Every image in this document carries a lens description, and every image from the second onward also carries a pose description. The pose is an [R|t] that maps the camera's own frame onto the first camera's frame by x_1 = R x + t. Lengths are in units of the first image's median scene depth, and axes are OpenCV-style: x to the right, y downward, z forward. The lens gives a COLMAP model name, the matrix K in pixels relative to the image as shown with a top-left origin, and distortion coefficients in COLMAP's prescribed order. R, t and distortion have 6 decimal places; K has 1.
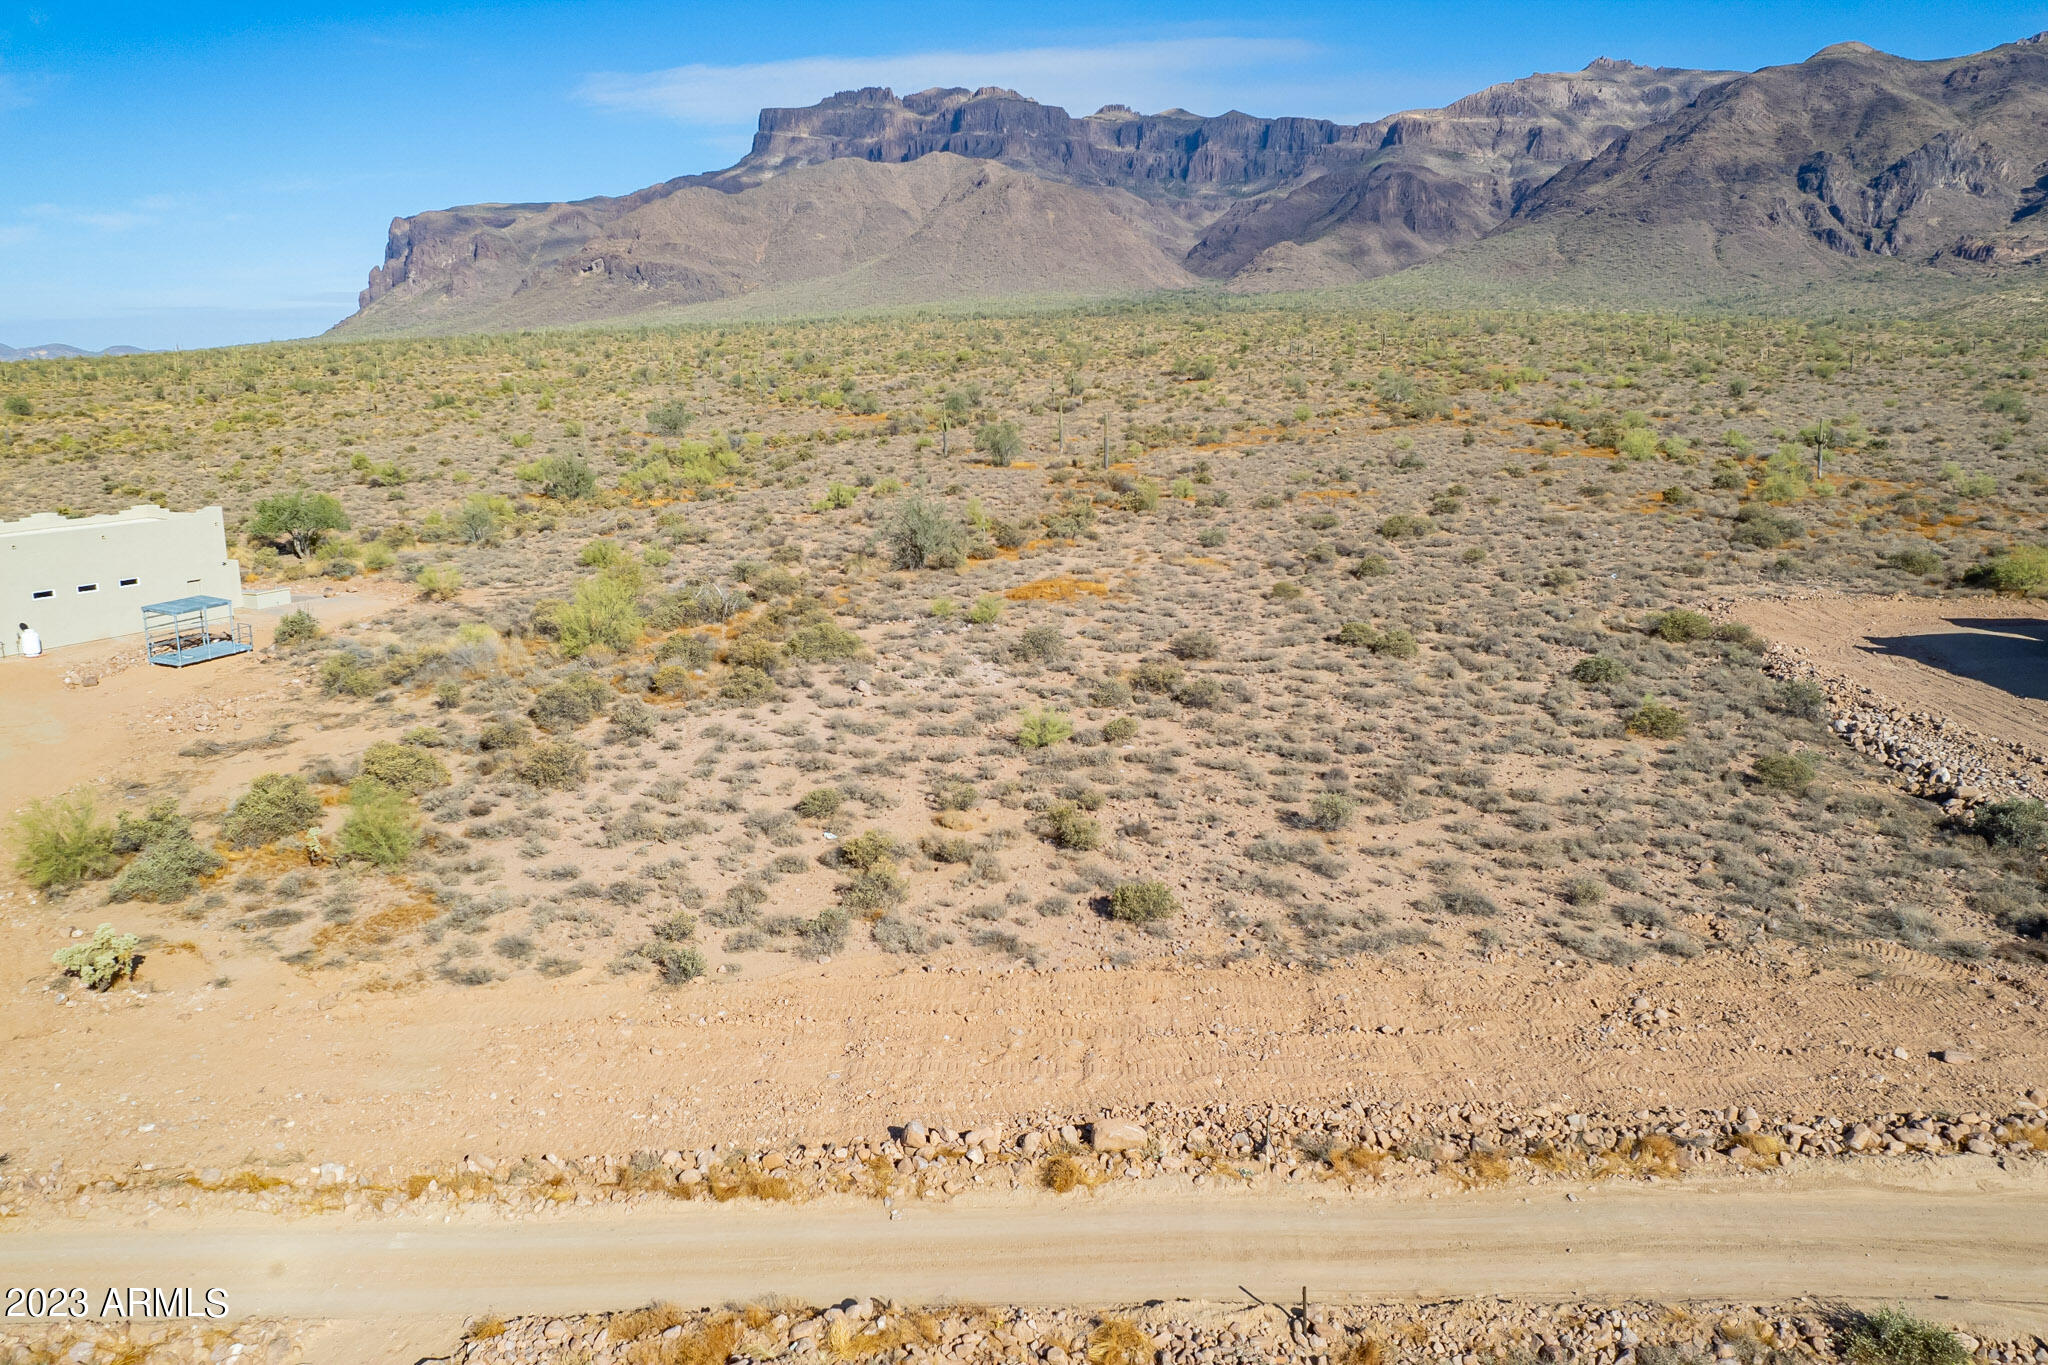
lens RADIAL K [[1555.1, 0, 1024.0], [0, 1555.1, 682.5], [0, 0, 1]] dist [-0.052915, 0.006128]
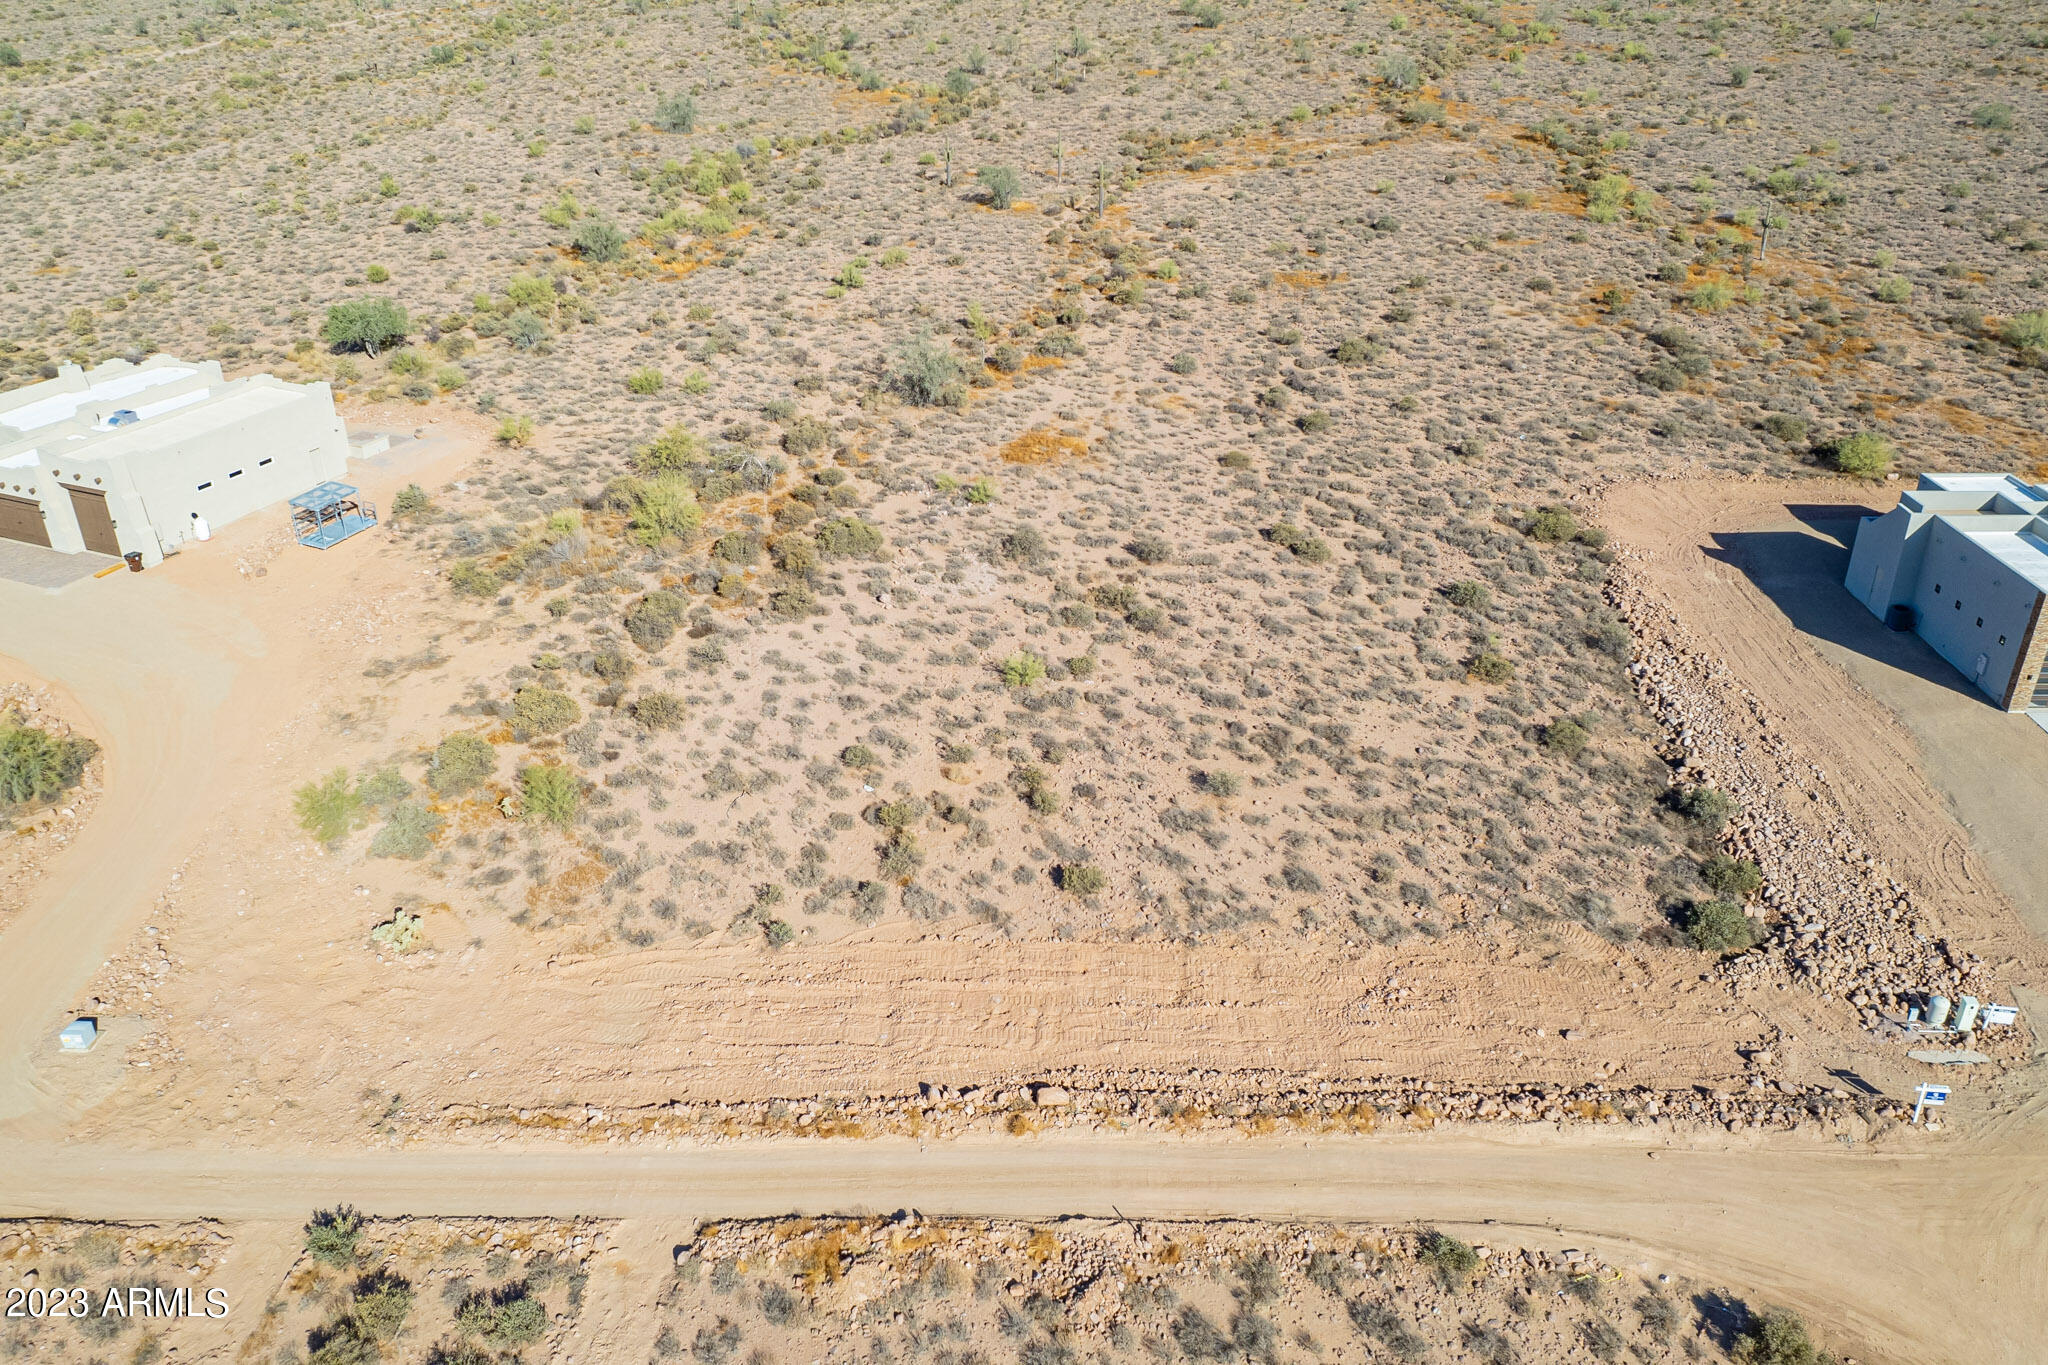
lens RADIAL K [[1555.1, 0, 1024.0], [0, 1555.1, 682.5], [0, 0, 1]] dist [-0.052915, 0.006128]
pose [[0.999963, 0.008486, -0.001675, 0.017941], [-0.007706, 0.961945, 0.273136, -0.392737], [0.003929, -0.273113, 0.961974, -0.335498]]
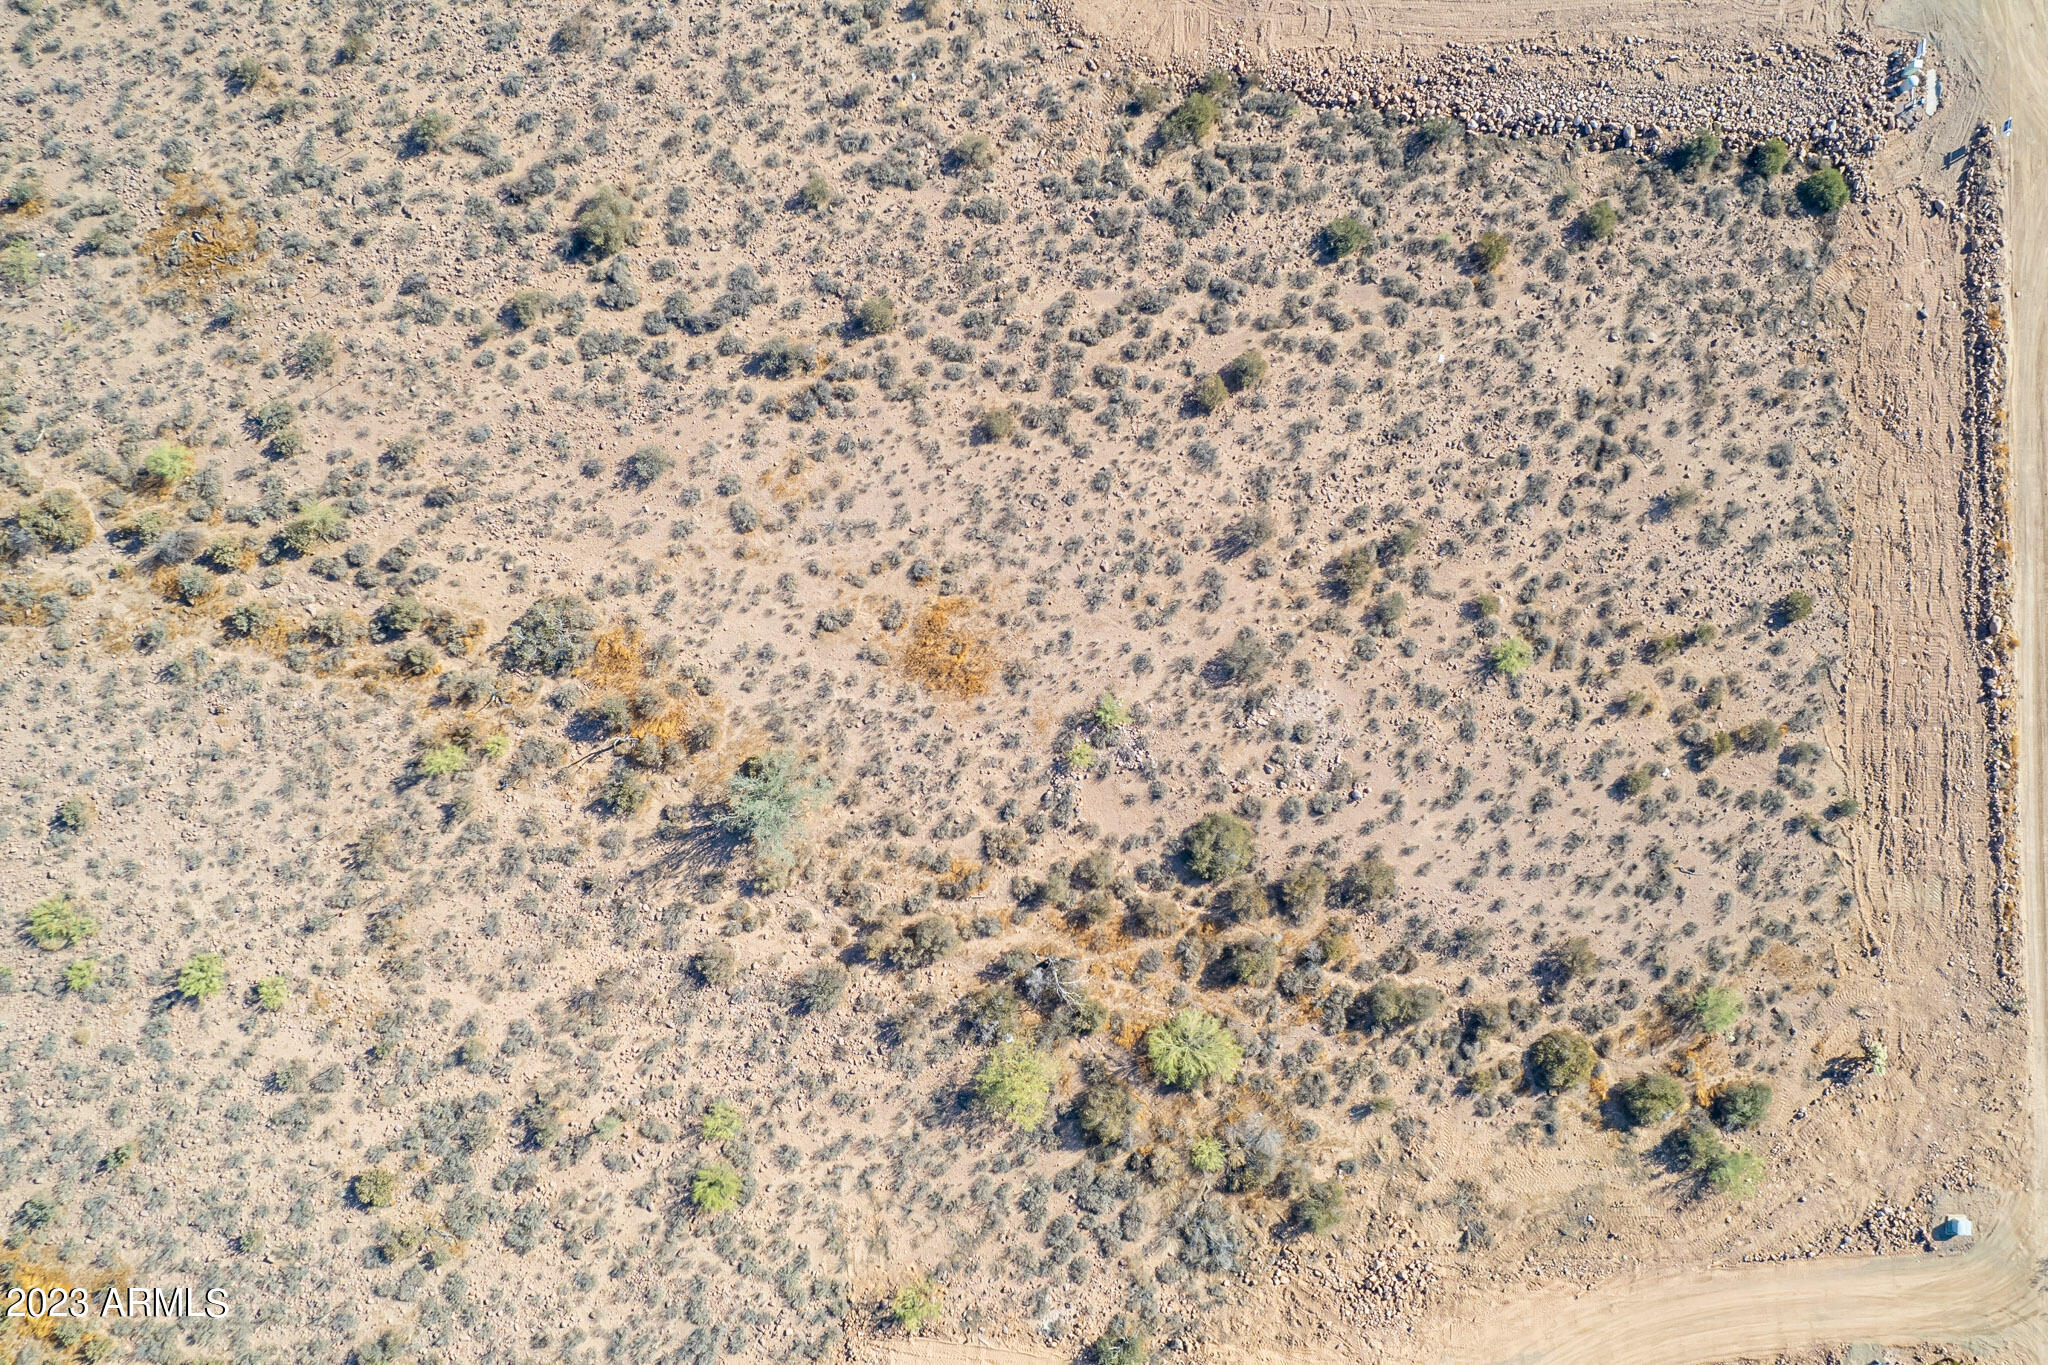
lens RADIAL K [[1555.1, 0, 1024.0], [0, 1555.1, 682.5], [0, 0, 1]] dist [-0.052915, 0.006128]
pose [[-0.025856, -0.999149, 0.032134, -0.061767], [0.214266, 0.025859, 0.976433, -1.894199], [-0.976433, 0.032132, 0.213415, 1.398841]]
